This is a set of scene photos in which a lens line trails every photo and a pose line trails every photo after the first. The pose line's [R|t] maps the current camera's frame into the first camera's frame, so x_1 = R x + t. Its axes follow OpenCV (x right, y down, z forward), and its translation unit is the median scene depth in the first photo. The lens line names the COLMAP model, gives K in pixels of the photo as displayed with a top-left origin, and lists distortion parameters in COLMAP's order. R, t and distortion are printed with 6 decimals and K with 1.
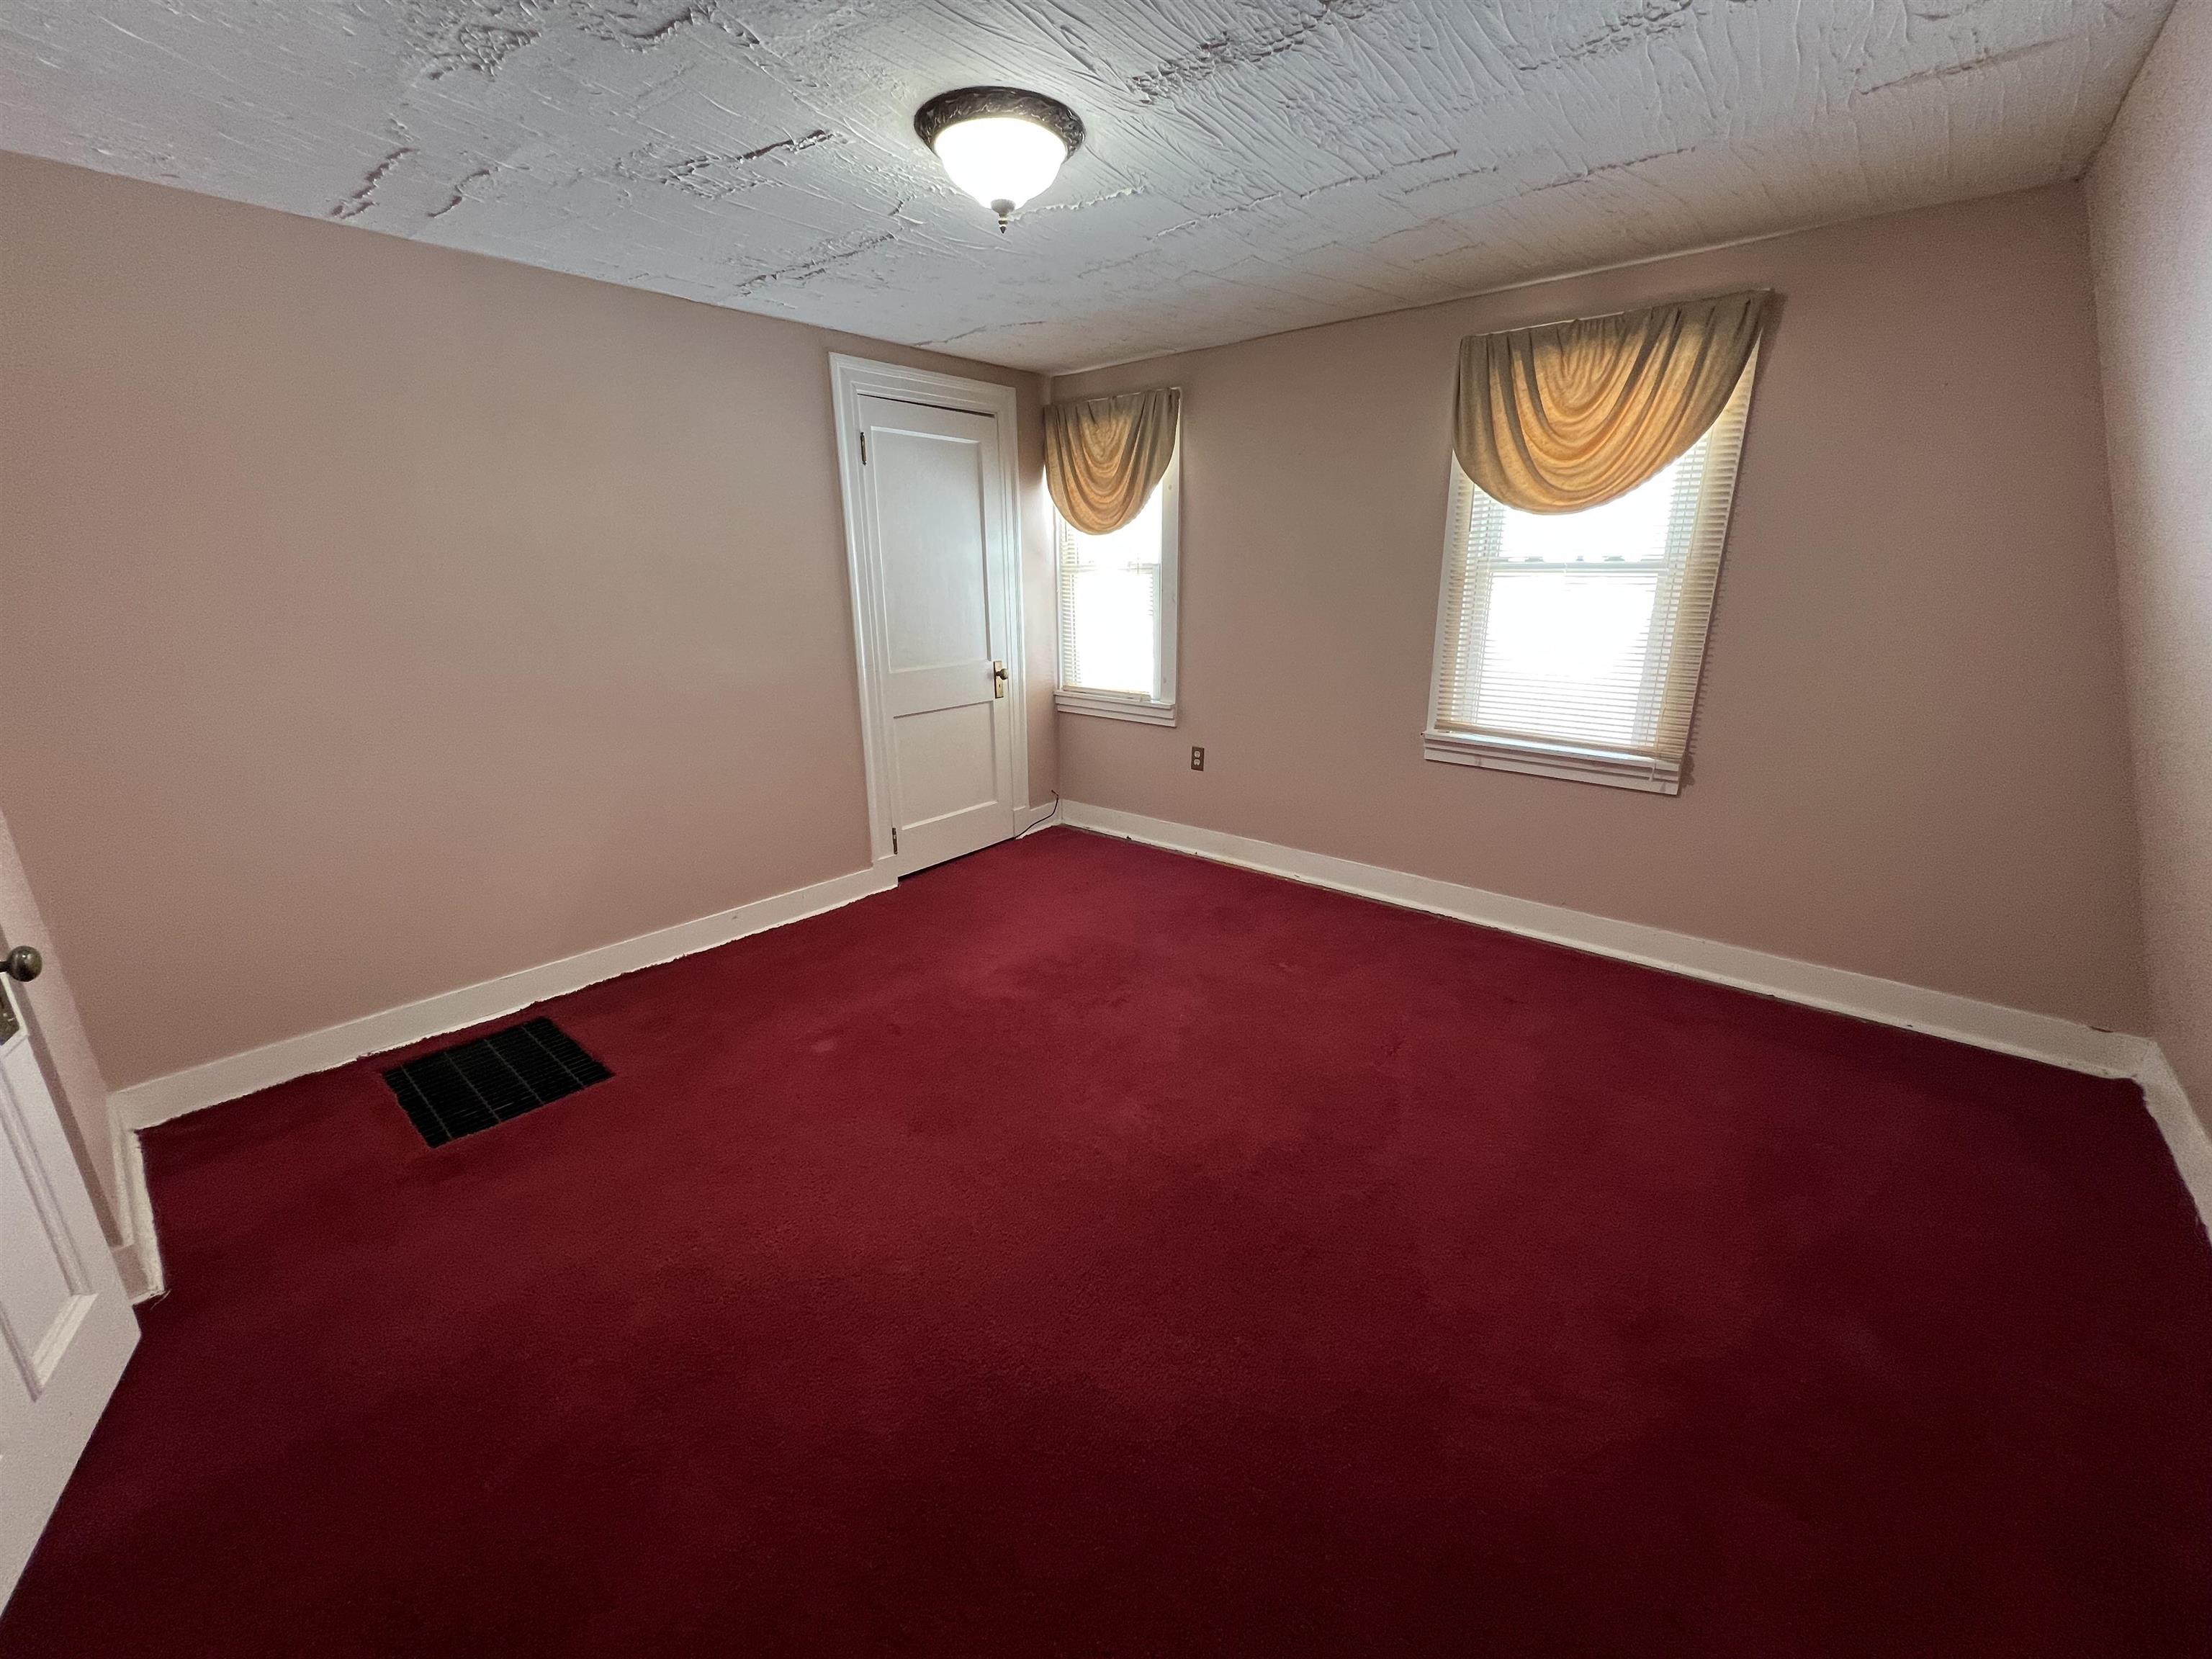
lens RADIAL K [[879.9, 0, 1103.2], [0, 879.9, 827.1], [0, 0, 1]] dist [-0.002342, 0.000232]
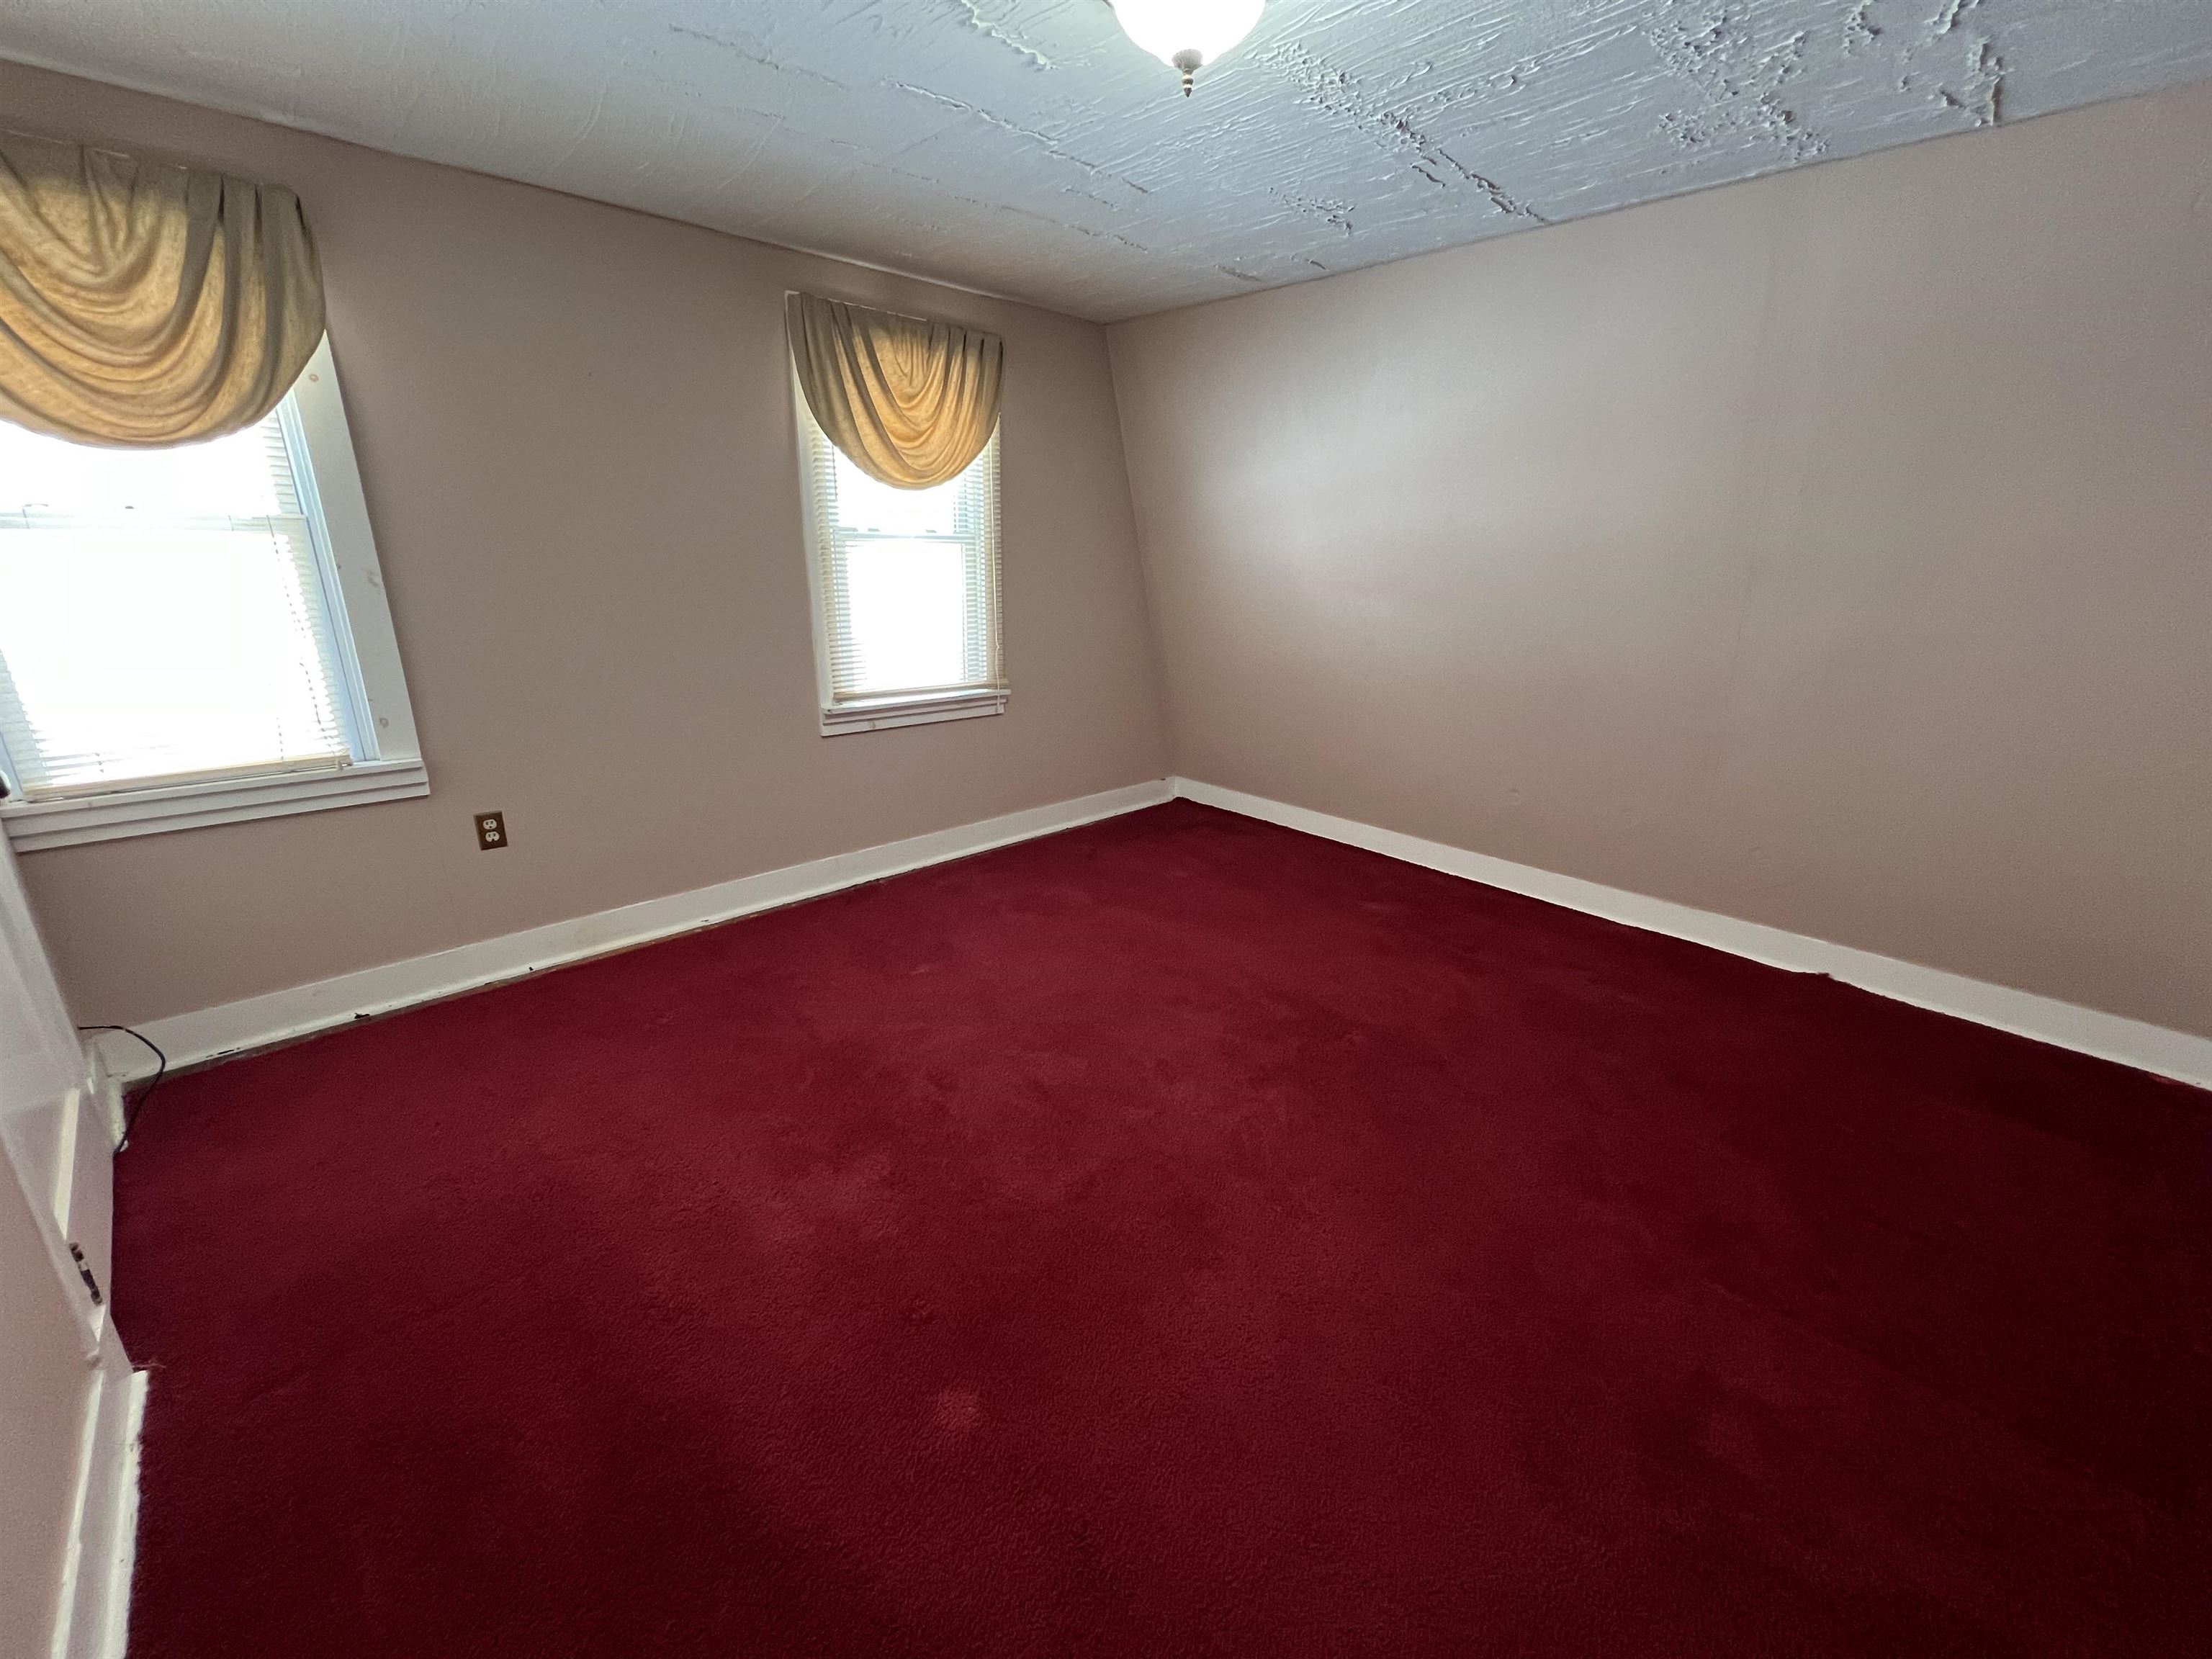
lens RADIAL K [[879.9, 0, 1103.2], [0, 879.9, 827.1], [0, 0, 1]] dist [-0.002342, 0.000232]
pose [[0.096859, -0.297296, 0.949860, -0.577730], [0.266027, 0.927359, 0.263126, -0.165665], [-0.959087, 0.227202, 0.168912, 0.595751]]
